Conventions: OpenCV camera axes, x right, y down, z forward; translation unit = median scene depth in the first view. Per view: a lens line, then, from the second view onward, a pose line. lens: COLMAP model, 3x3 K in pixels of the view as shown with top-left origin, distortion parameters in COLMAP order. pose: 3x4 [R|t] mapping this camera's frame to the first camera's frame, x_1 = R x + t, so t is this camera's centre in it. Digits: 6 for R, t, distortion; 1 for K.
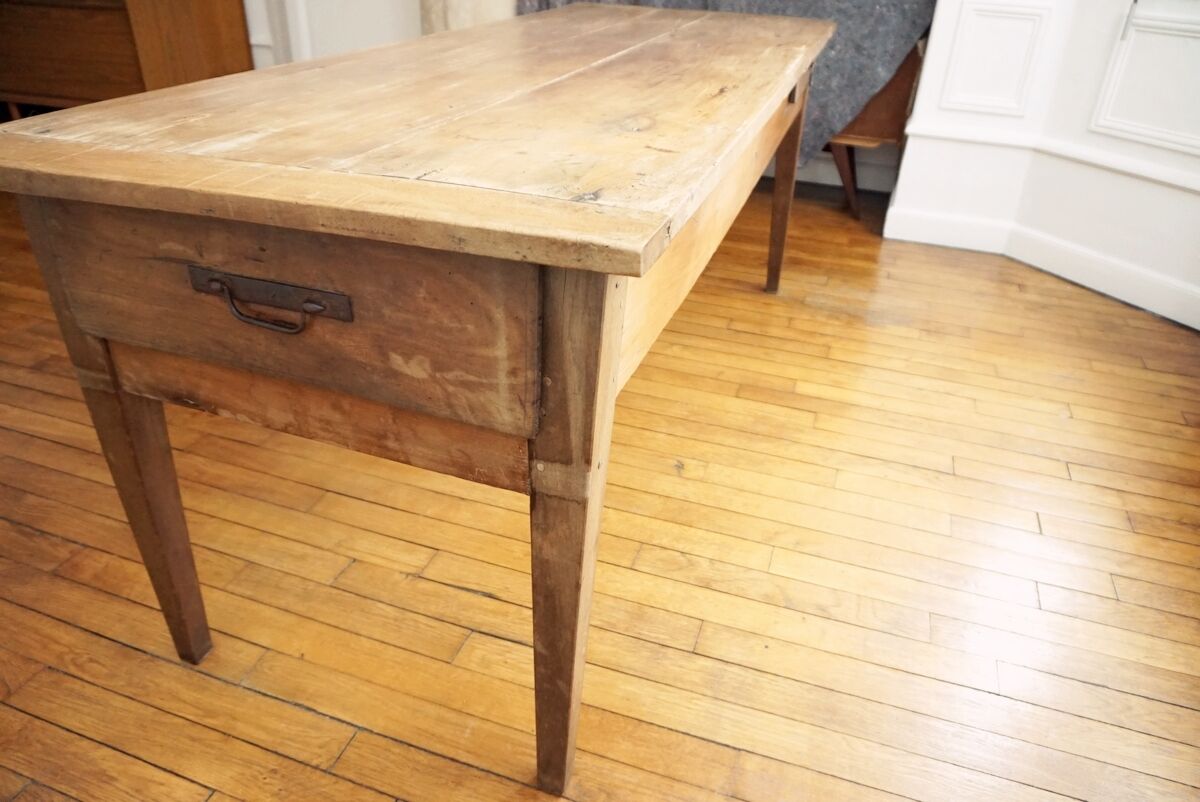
lens RADIAL K [[798.9, 0, 614.4], [0, 798.9, 403.3], [0, 0, 1]] dist [-0.067010, 0.055527]
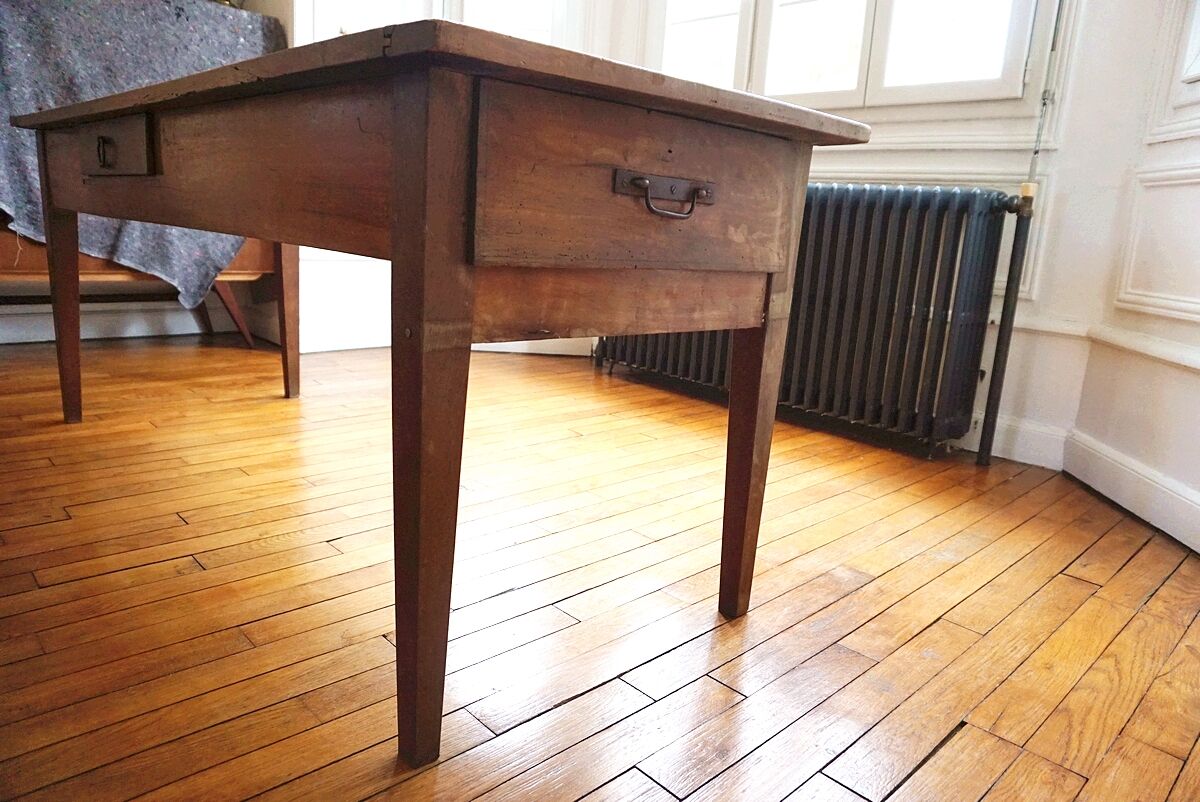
lens RADIAL K [[798.9, 0, 614.4], [0, 798.9, 403.3], [0, 0, 1]] dist [-0.067010, 0.055527]
pose [[0.458086, -0.207224, 0.864416, -1.677916], [0.416946, 0.908926, -0.003060, 0.145356], [-0.785056, 0.361817, 0.502767, 0.556851]]
